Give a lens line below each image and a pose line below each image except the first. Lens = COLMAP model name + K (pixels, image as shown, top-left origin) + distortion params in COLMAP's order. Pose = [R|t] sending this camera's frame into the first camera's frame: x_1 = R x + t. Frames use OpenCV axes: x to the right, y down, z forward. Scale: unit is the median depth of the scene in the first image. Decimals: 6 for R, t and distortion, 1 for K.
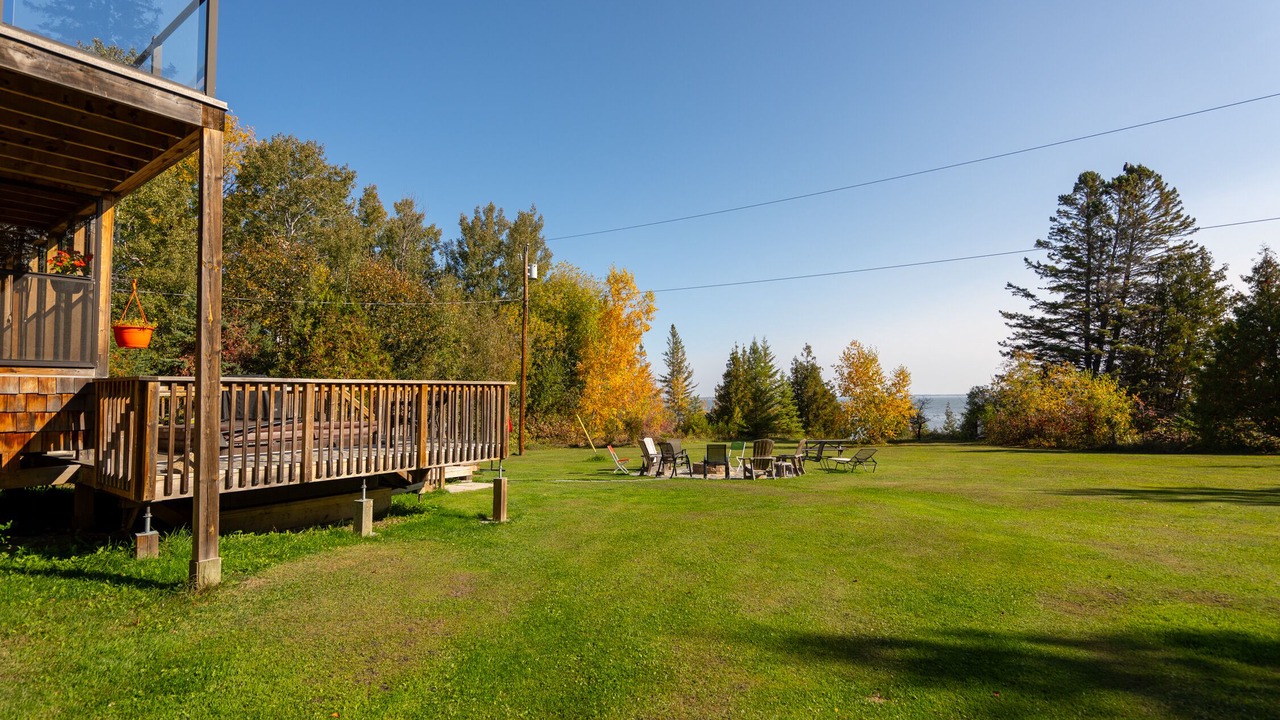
lens RADIAL K [[606.3, 0, 640.8], [0, 606.3, 359.0], [0, 0, 1]] dist [-0.001216, 0.000094]
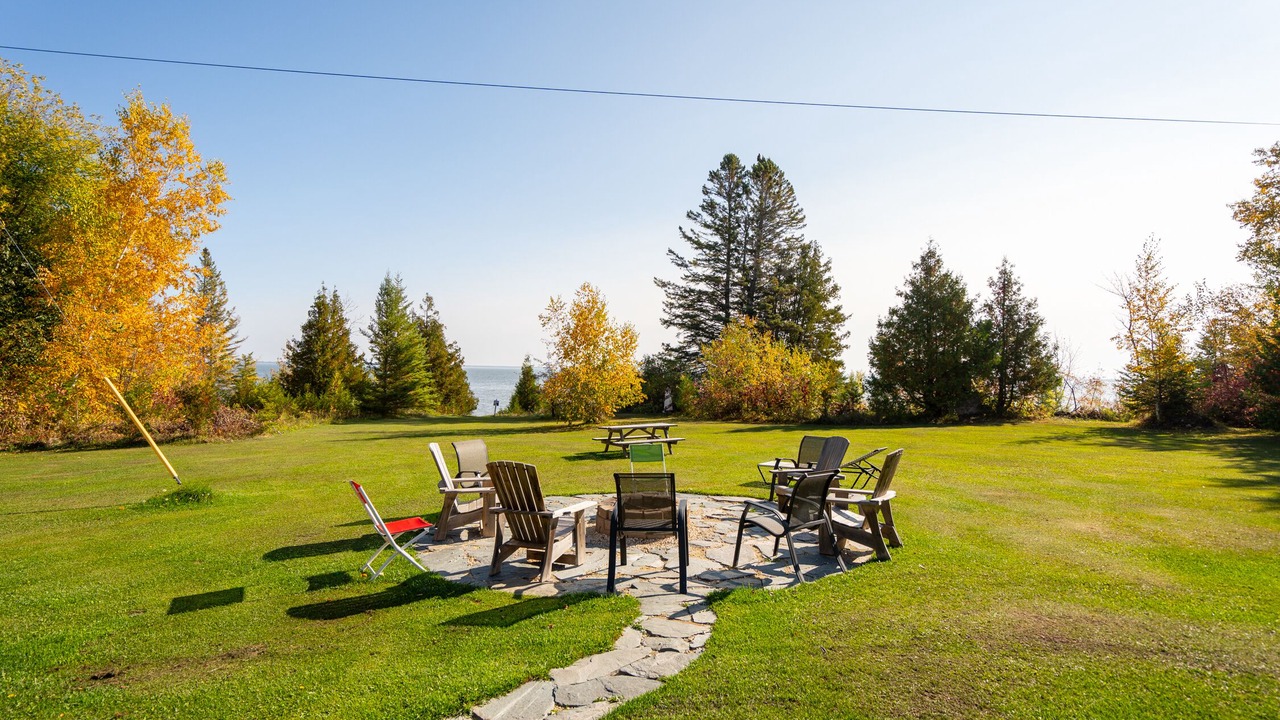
lens RADIAL K [[606.3, 0, 640.5], [0, 606.3, 366.6], [0, 0, 1]] dist [-0.001216, 0.000094]
pose [[0.742709, 0.028925, 0.668989, -0.062947], [-0.071569, 0.996773, 0.036358, 0.028034], [-0.665779, -0.074882, 0.742382, 0.296693]]
